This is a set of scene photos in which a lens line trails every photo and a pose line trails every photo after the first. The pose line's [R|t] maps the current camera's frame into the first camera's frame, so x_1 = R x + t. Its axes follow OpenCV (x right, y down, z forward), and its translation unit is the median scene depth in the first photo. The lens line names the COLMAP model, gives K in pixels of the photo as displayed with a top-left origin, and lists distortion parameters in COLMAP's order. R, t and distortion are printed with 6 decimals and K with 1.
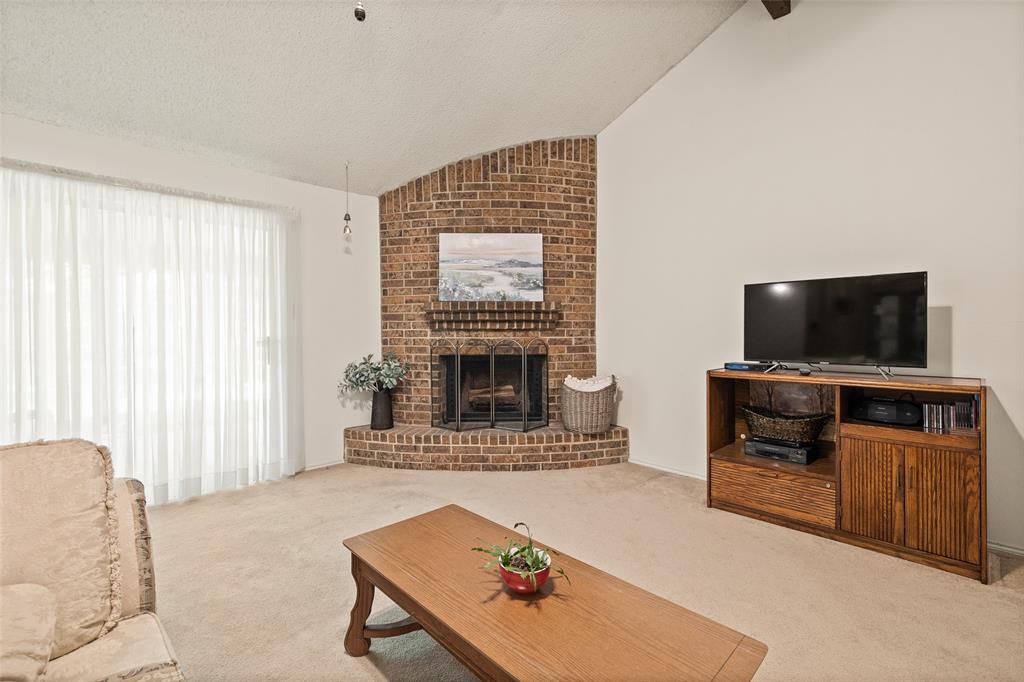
lens RADIAL K [[448.1, 0, 516.1], [0, 448.1, 333.9], [0, 0, 1]] dist [0.000159, 0.000177]
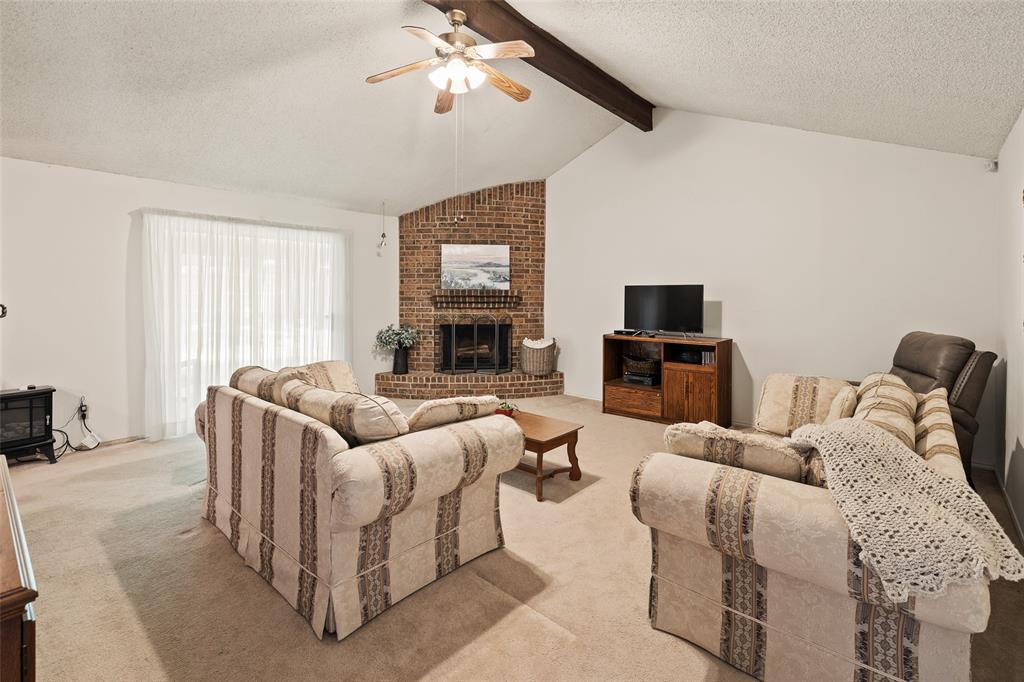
lens RADIAL K [[461.8, 0, 525.8], [0, 461.8, 291.0], [0, 0, 1]] dist [0.000047, -0.000004]
pose [[0.994877, 0.010175, 0.100582, -0.042766], [-0.008627, 0.999838, -0.015816, -0.043268], [-0.100727, 0.014867, 0.994803, -0.572183]]
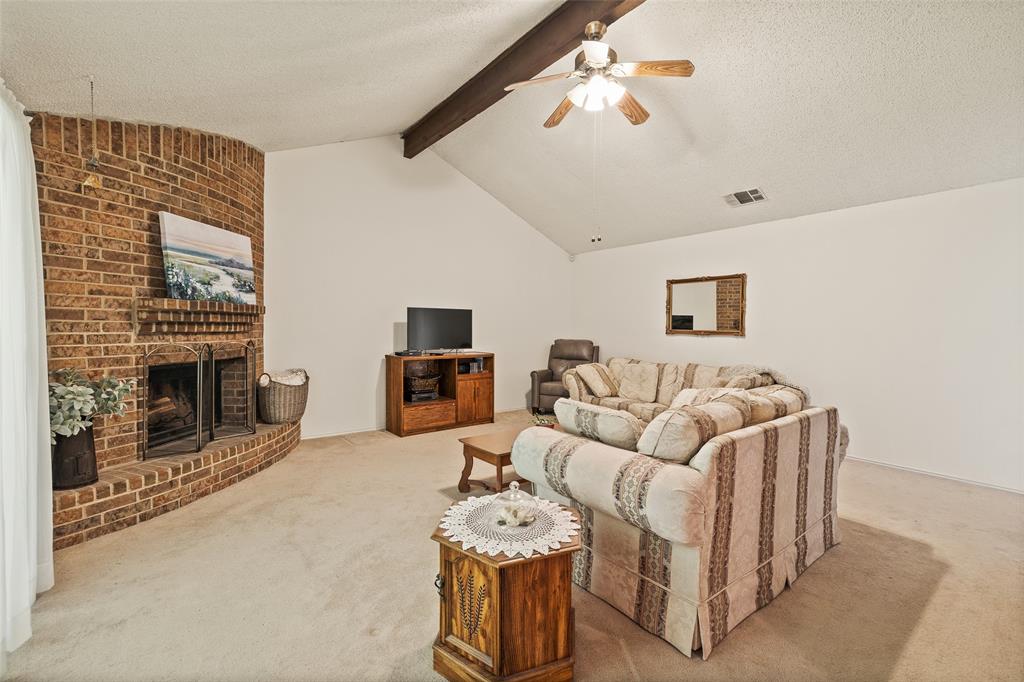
lens RADIAL K [[431.0, 0, 520.3], [0, 431.0, 338.8], [0, 0, 1]] dist [0.000841, 0.000110]
pose [[0.101954, -0.021765, 0.994551, -0.855469], [-0.004414, 0.999741, 0.022331, -0.019298], [-0.994779, -0.006666, 0.101831, 0.291229]]
